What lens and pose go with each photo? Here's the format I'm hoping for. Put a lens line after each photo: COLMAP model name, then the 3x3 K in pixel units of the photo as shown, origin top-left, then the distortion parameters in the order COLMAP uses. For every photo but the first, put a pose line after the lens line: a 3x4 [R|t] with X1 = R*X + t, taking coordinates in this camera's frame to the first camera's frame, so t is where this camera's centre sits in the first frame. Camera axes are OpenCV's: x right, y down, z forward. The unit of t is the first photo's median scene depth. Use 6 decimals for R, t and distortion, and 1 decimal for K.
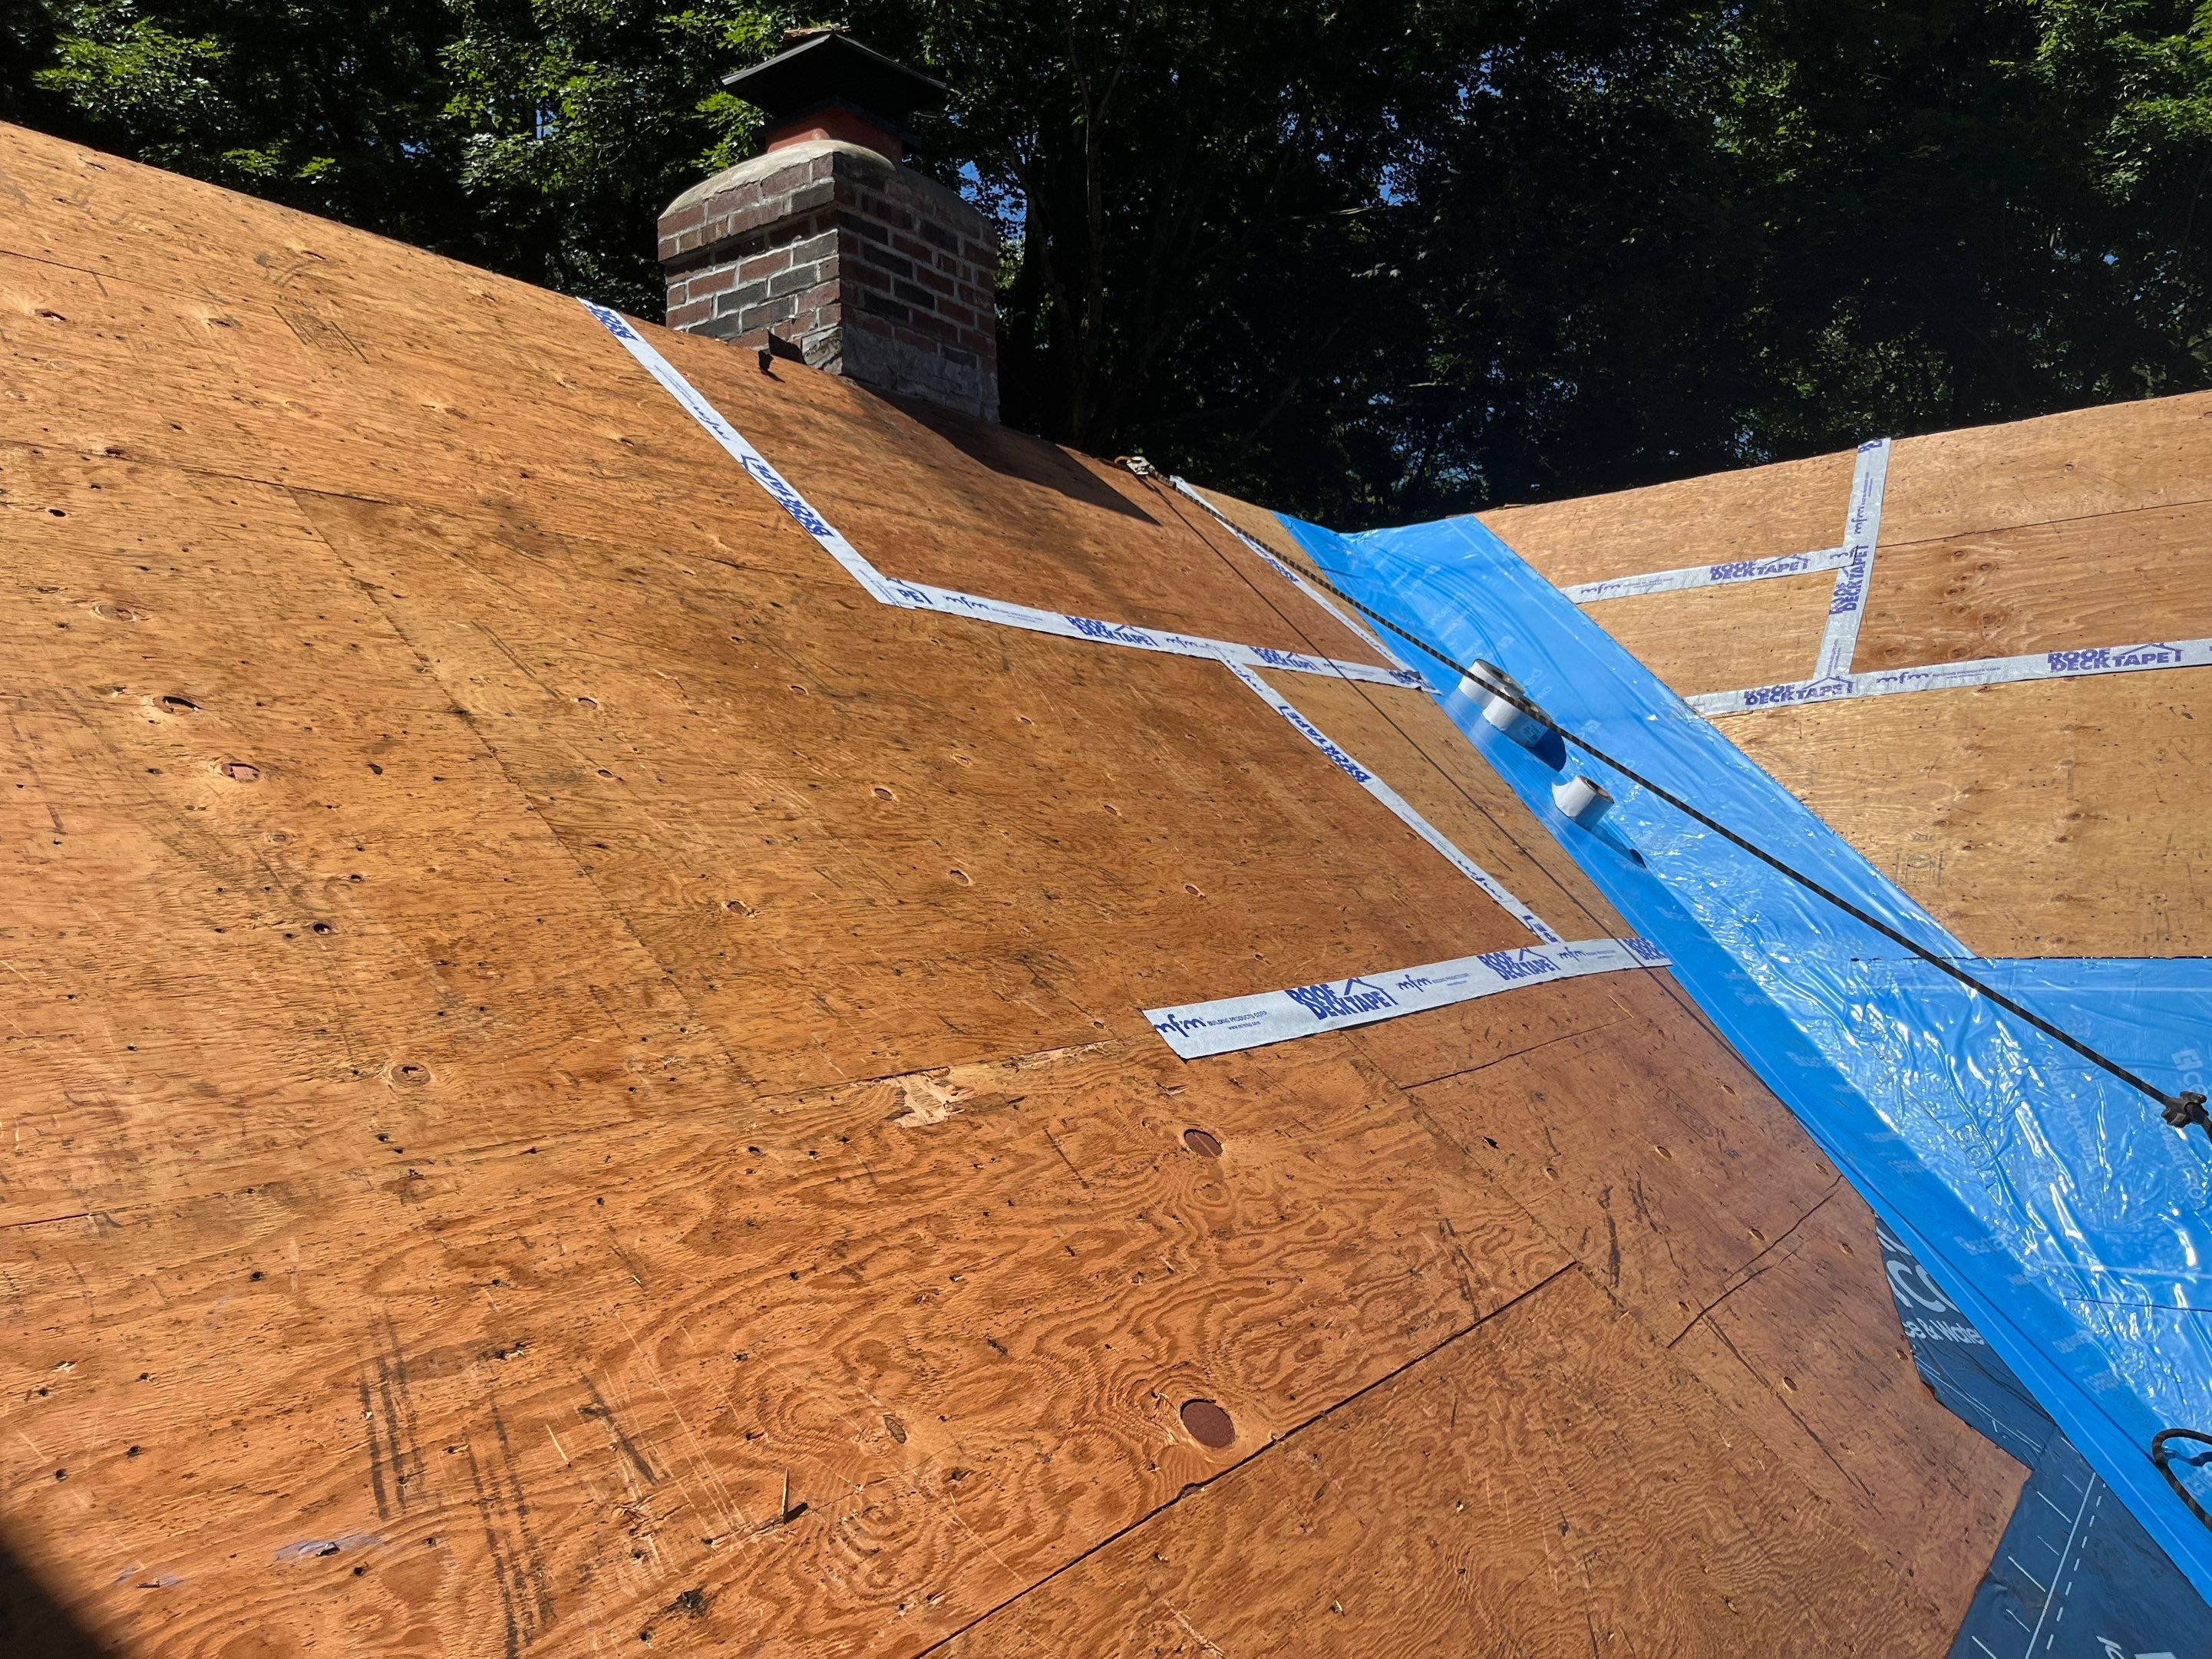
lens RADIAL K [[1648.7, 0, 1103.5], [0, 1648.7, 837.5], [0, 0, 1]] dist [0.076469, -0.116135]
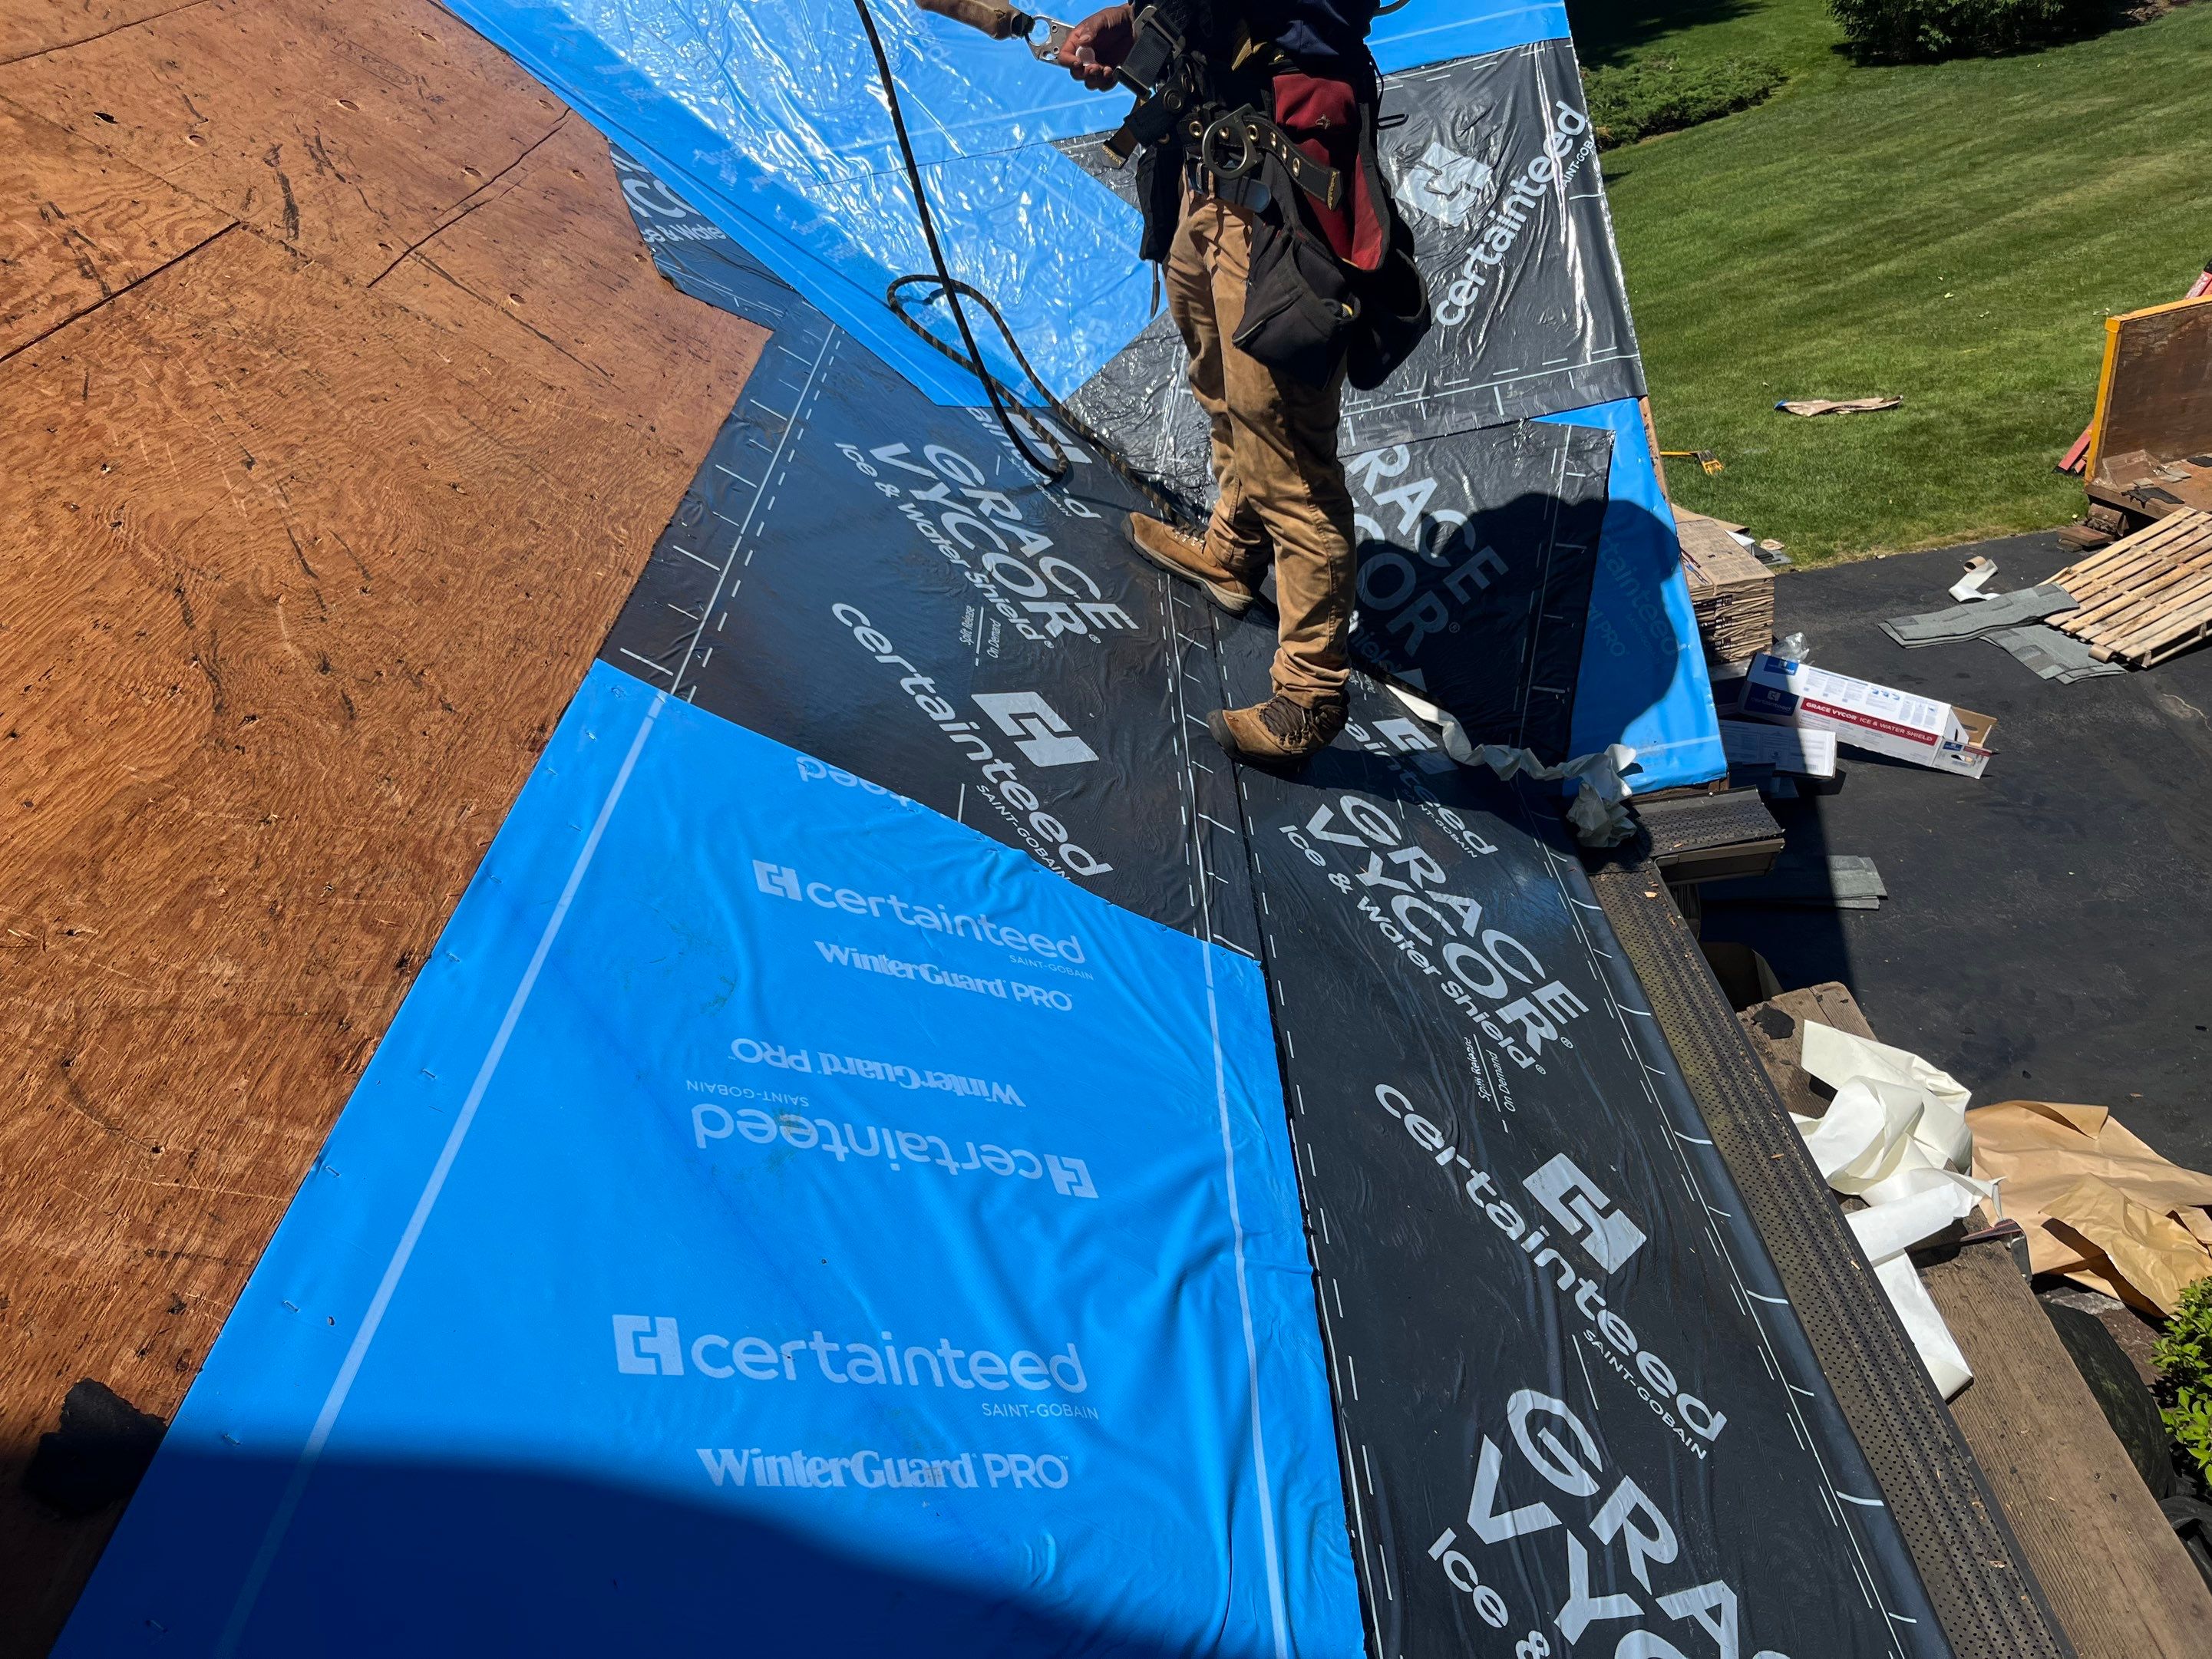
lens RADIAL K [[1668.8, 0, 1093.0], [0, 1668.8, 836.9], [0, 0, 1]] dist [0.068562, -0.097845]
pose [[0.789877, -0.416178, 0.450433, 0.108817], [0.137748, 0.836116, 0.530977, 0.121496], [-0.597595, -0.357360, 0.717756, -0.028968]]
